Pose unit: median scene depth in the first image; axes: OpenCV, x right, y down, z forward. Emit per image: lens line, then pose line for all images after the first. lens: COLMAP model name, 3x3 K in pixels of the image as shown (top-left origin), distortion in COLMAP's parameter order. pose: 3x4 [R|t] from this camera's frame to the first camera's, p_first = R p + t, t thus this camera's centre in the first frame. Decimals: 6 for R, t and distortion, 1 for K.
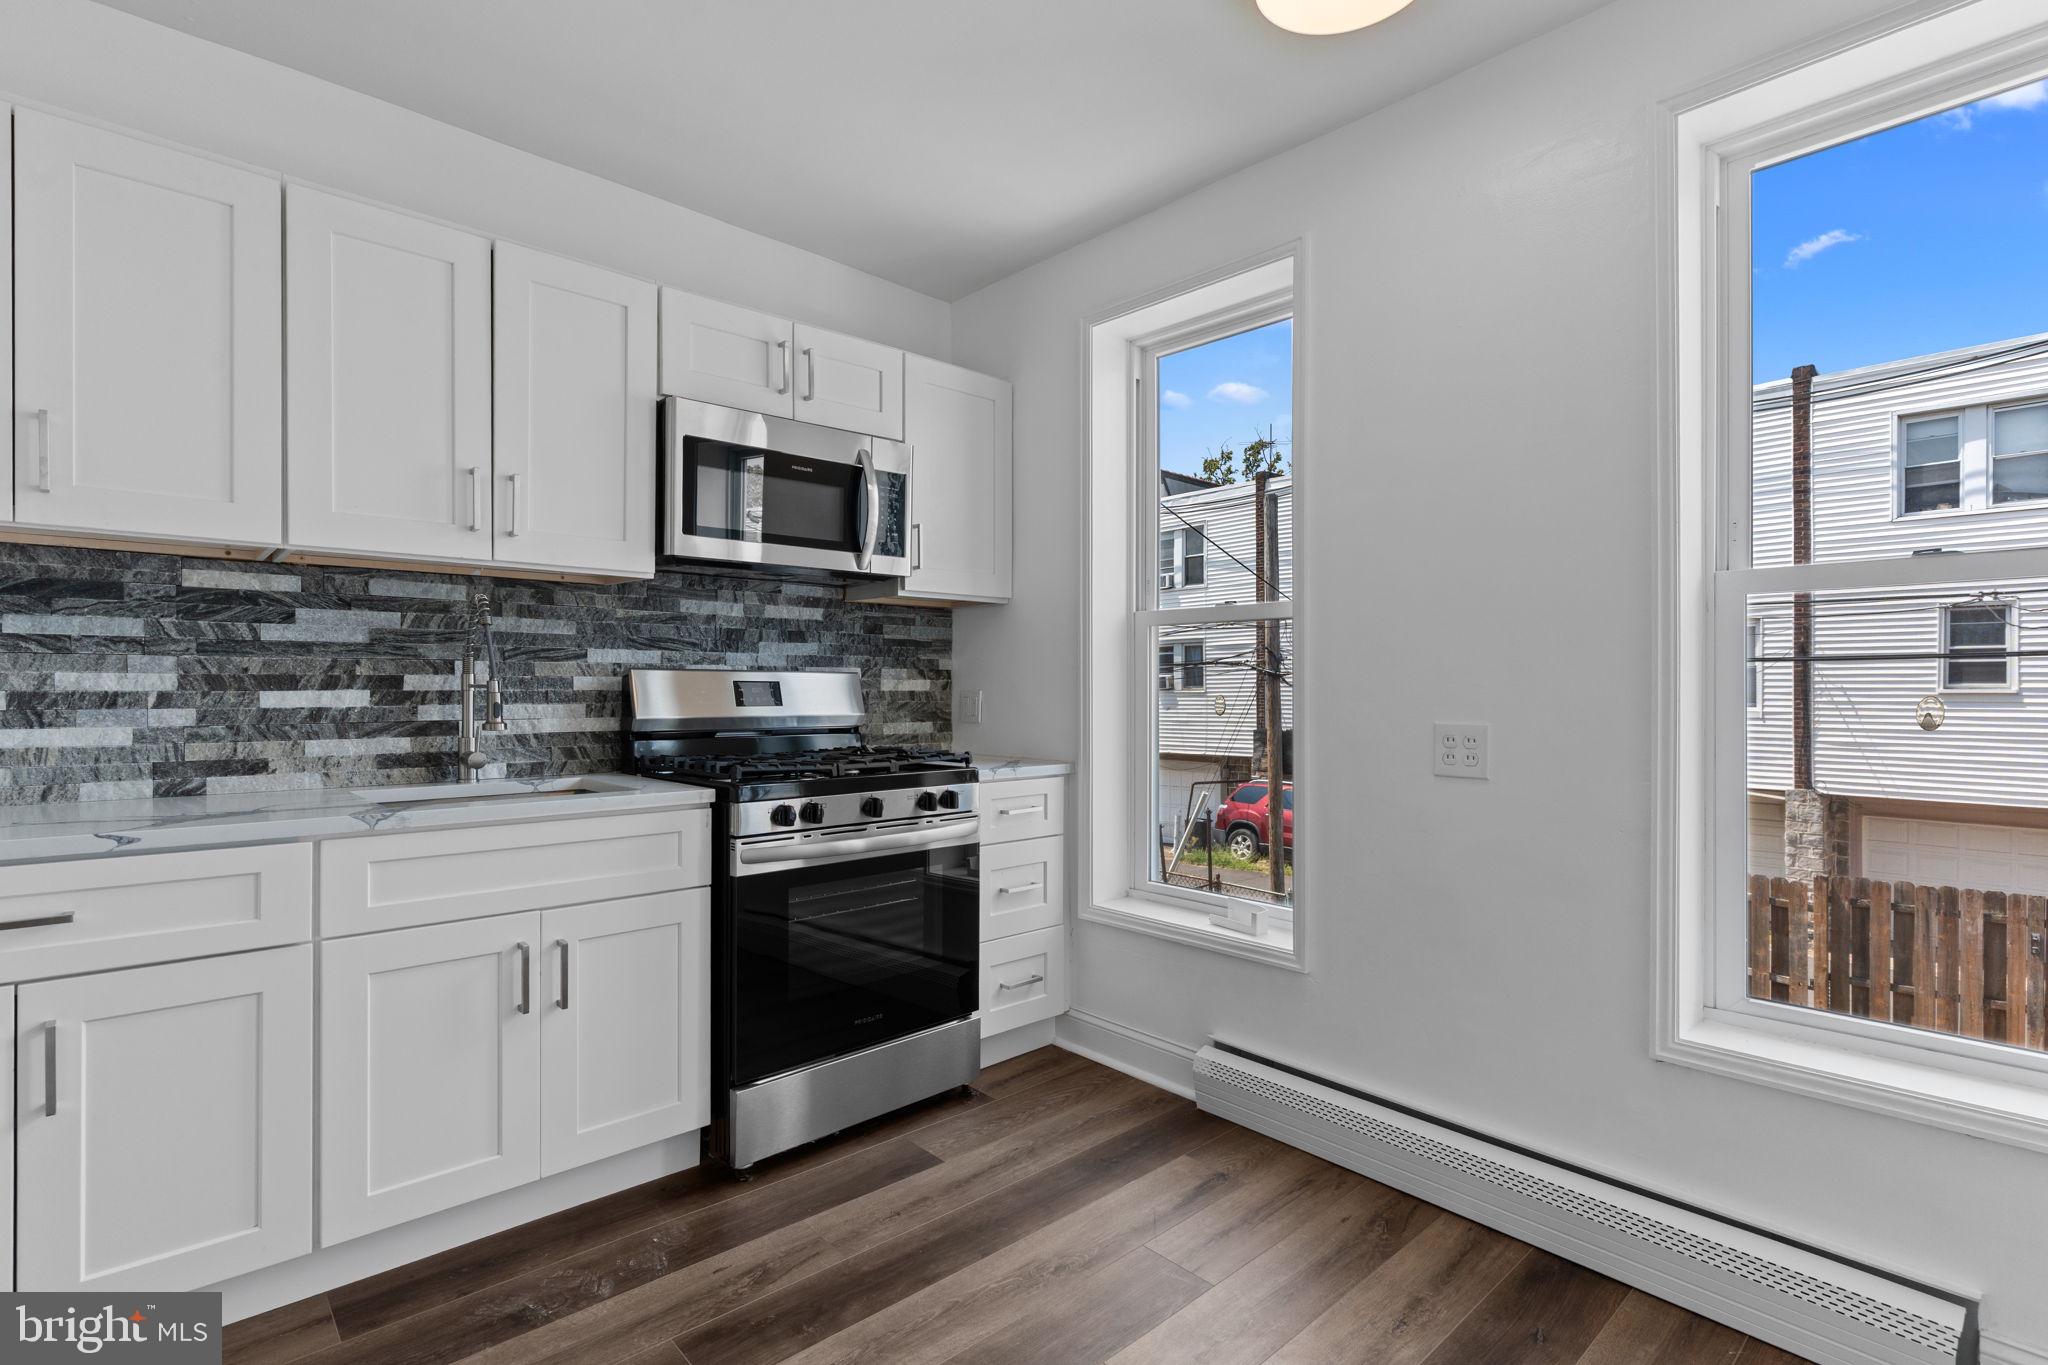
lens RADIAL K [[977.2, 0, 1020.8], [0, 977.2, 691.0], [0, 0, 1]] dist [0.001278, 0.001874]
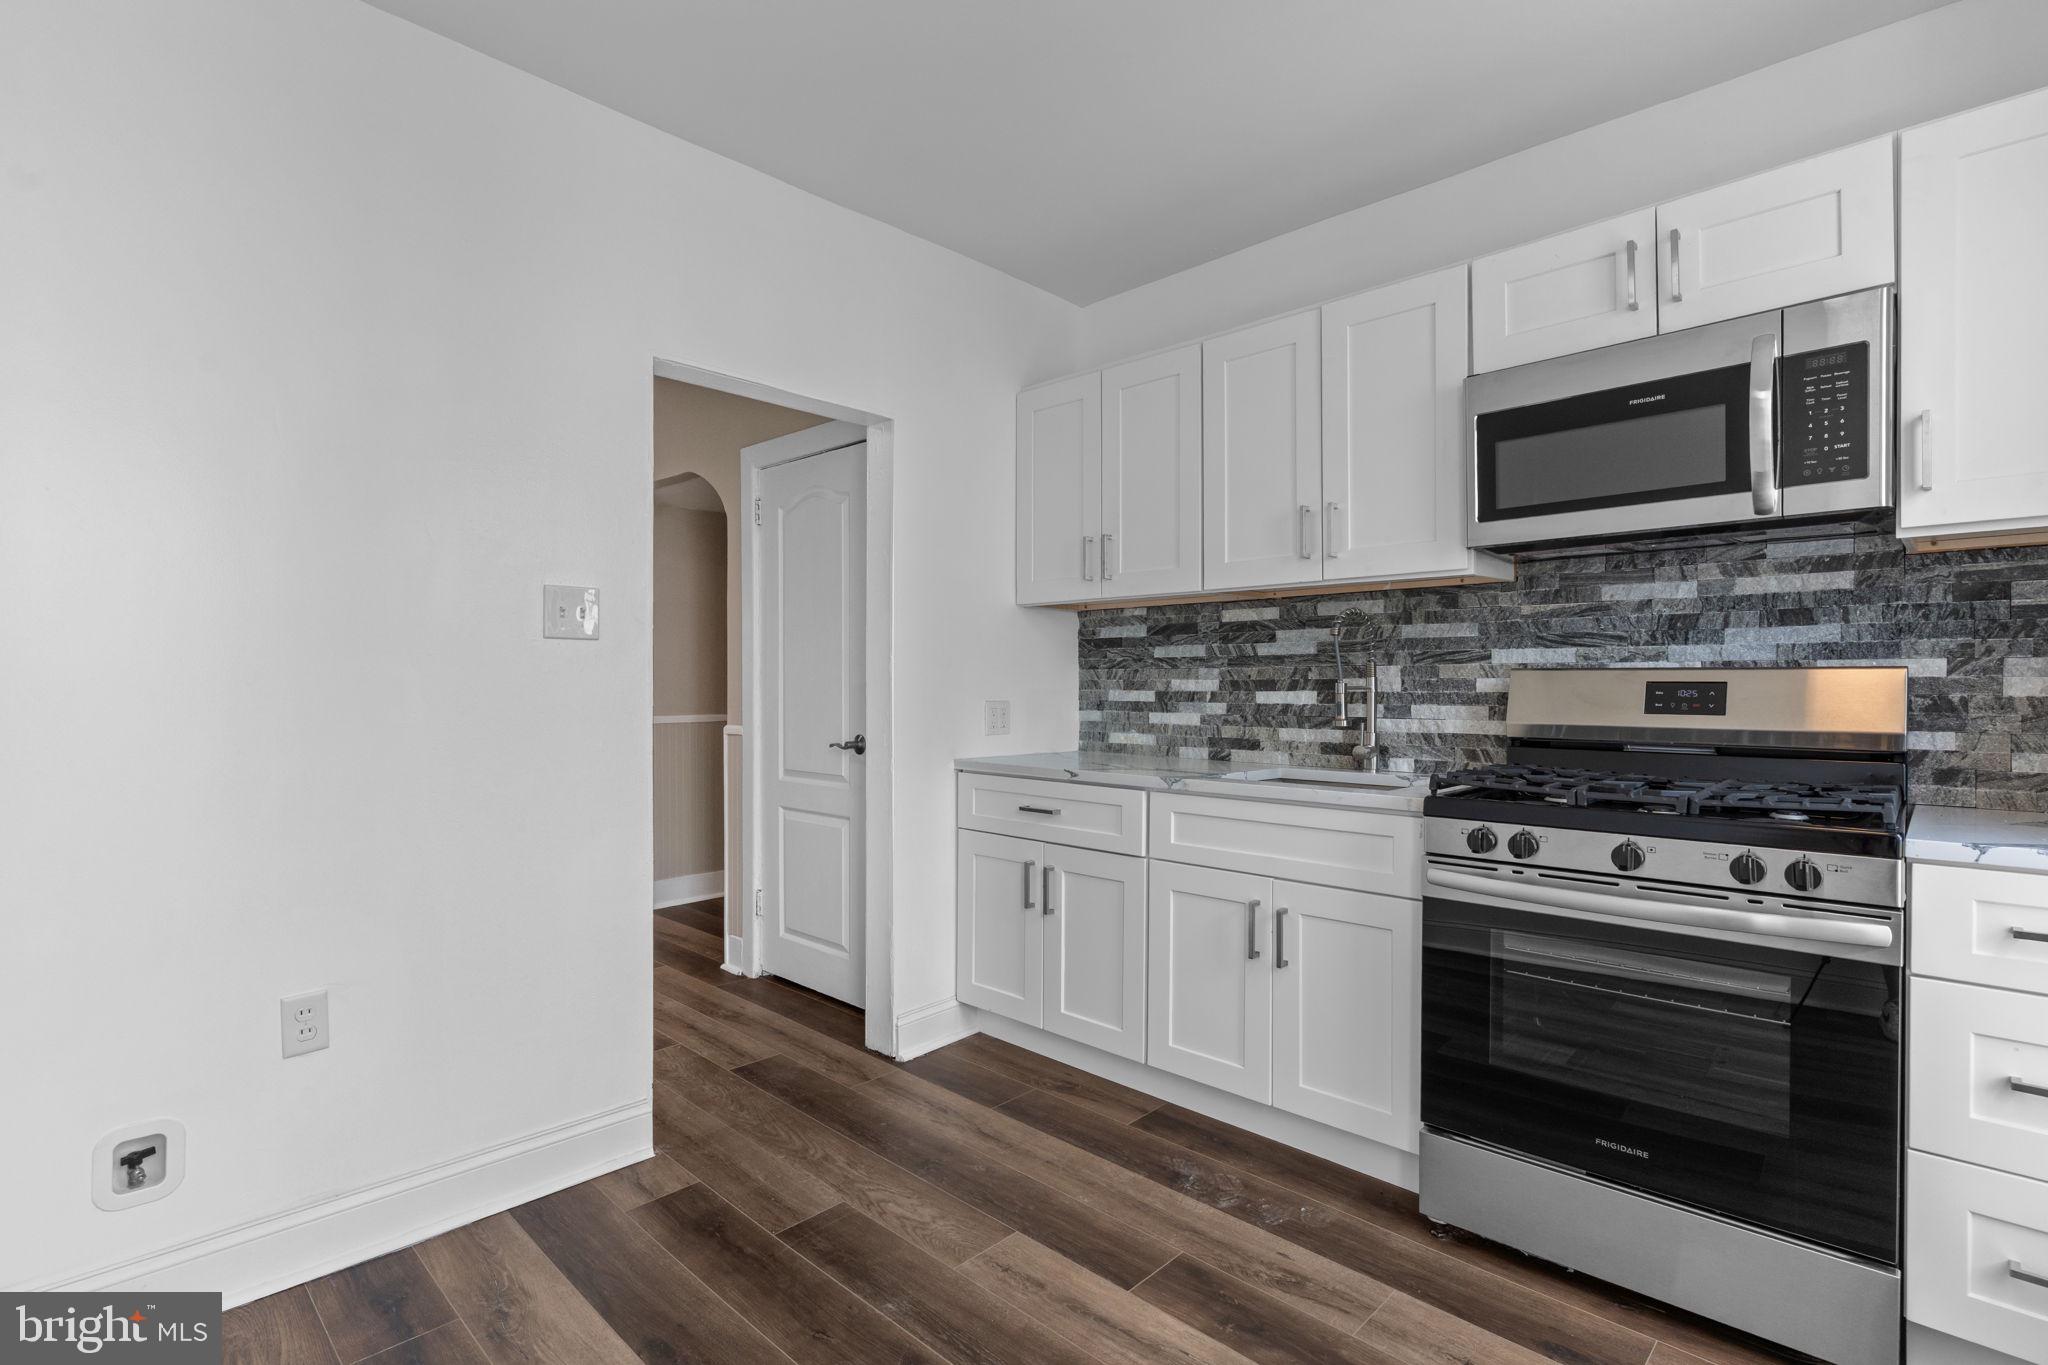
lens RADIAL K [[977.2, 0, 1017.4], [0, 977.2, 693.8], [0, 0, 1]] dist [0.001278, 0.001874]
pose [[0.055915, 0.006787, -0.998412, 0.536474], [-0.004545, 0.999968, 0.006543, -0.003758], [0.998425, 0.004172, 0.055944, 0.505093]]
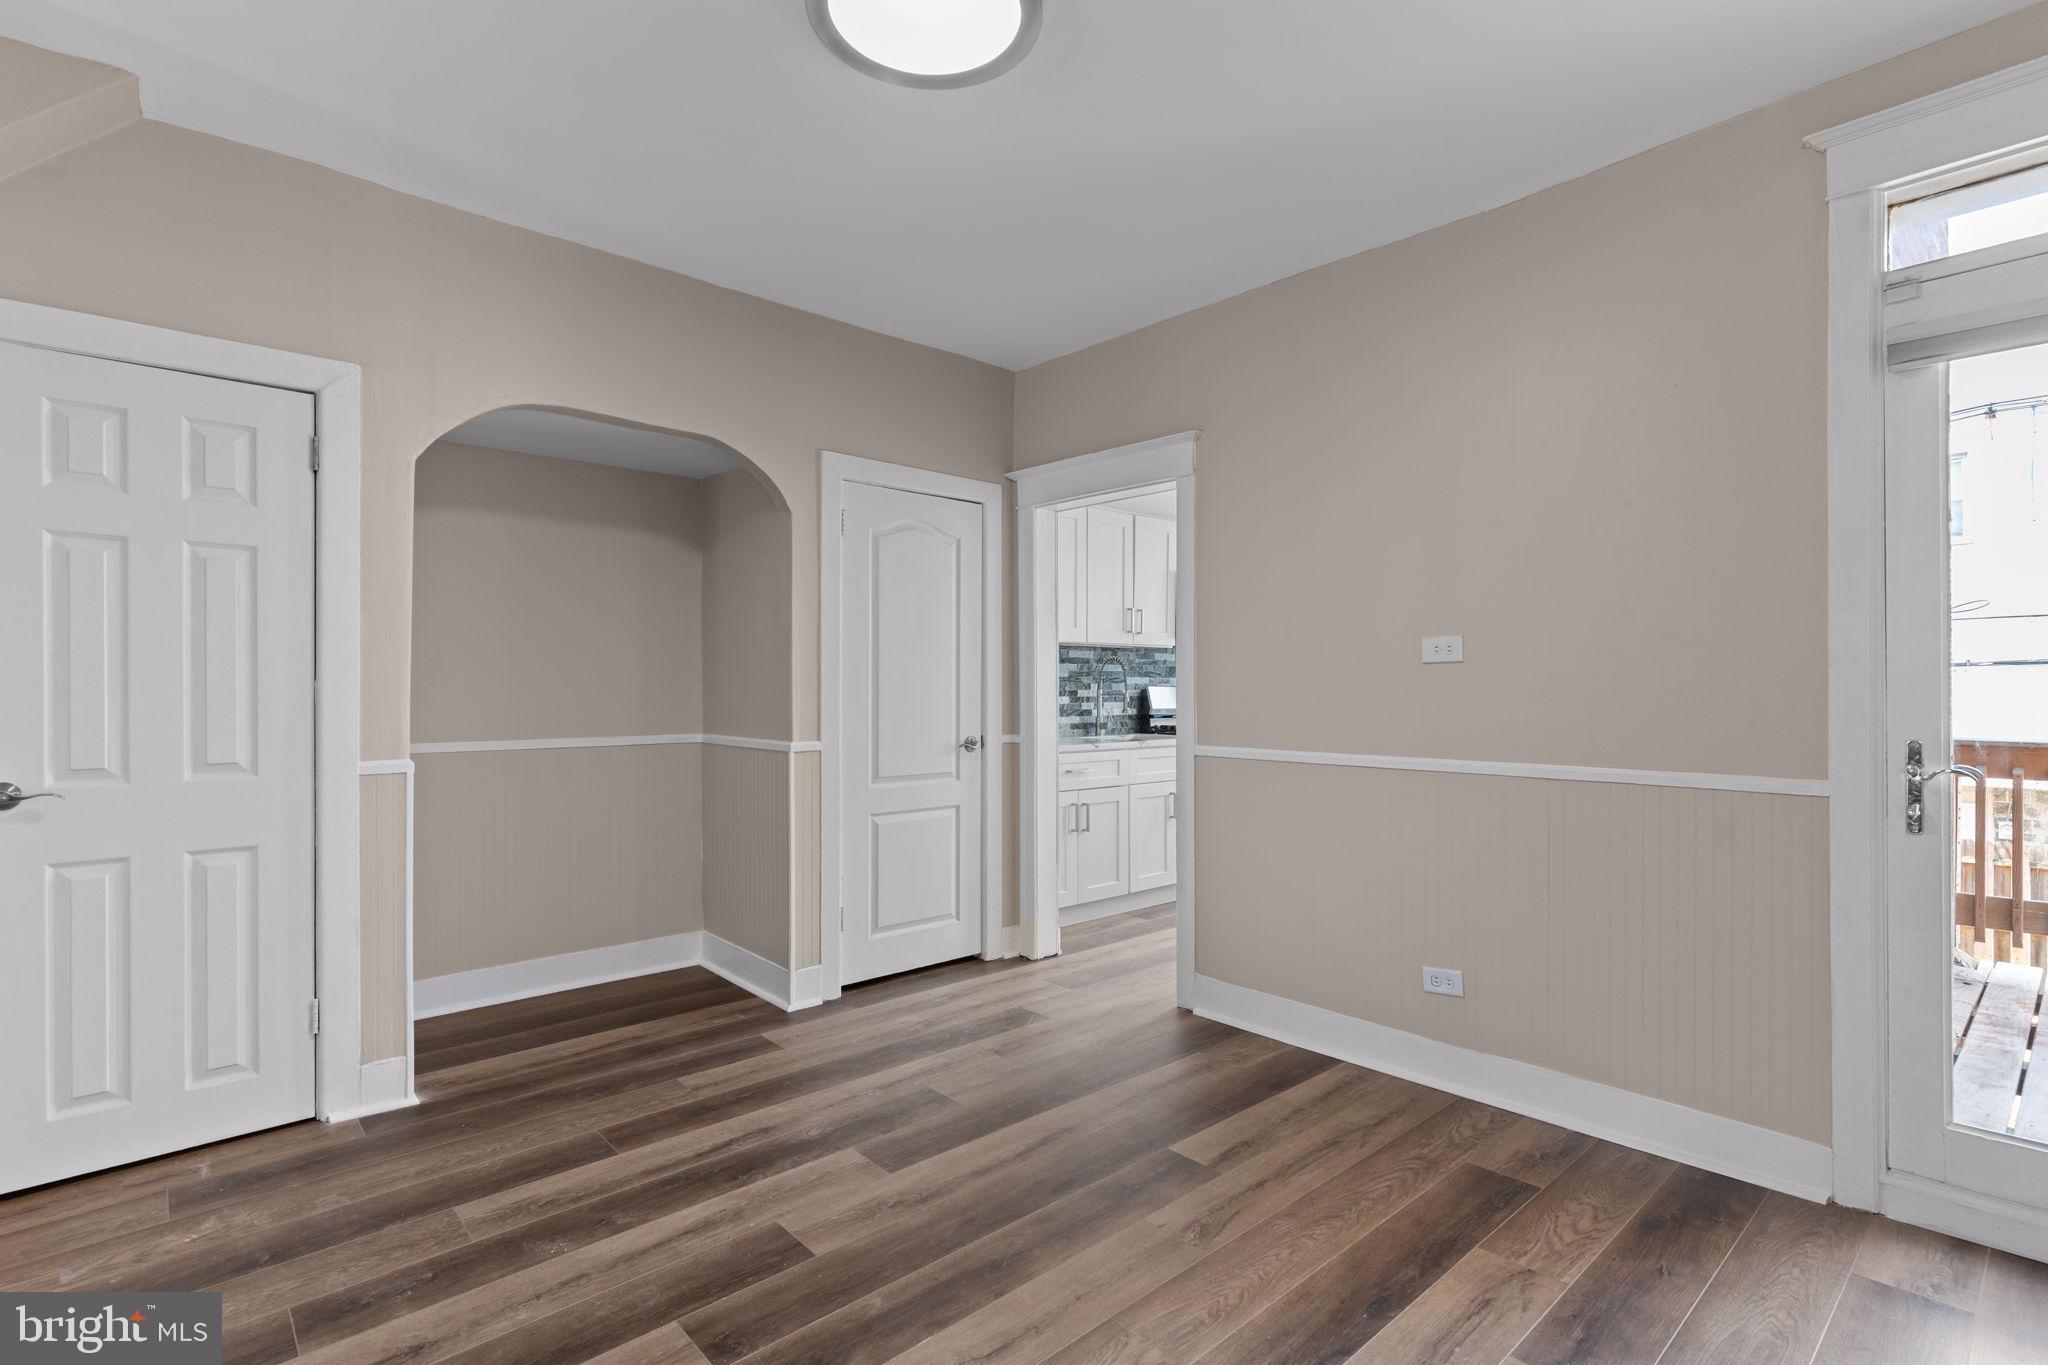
lens RADIAL K [[977.2, 0, 1032.6], [0, 977.2, 693.3], [0, 0, 1]] dist [0.001278, 0.001874]
pose [[0.999940, -0.001272, 0.010836, -0.727314], [0.001232, 0.999992, 0.003725, -0.016762], [-0.010840, -0.003712, 0.999934, -1.307291]]
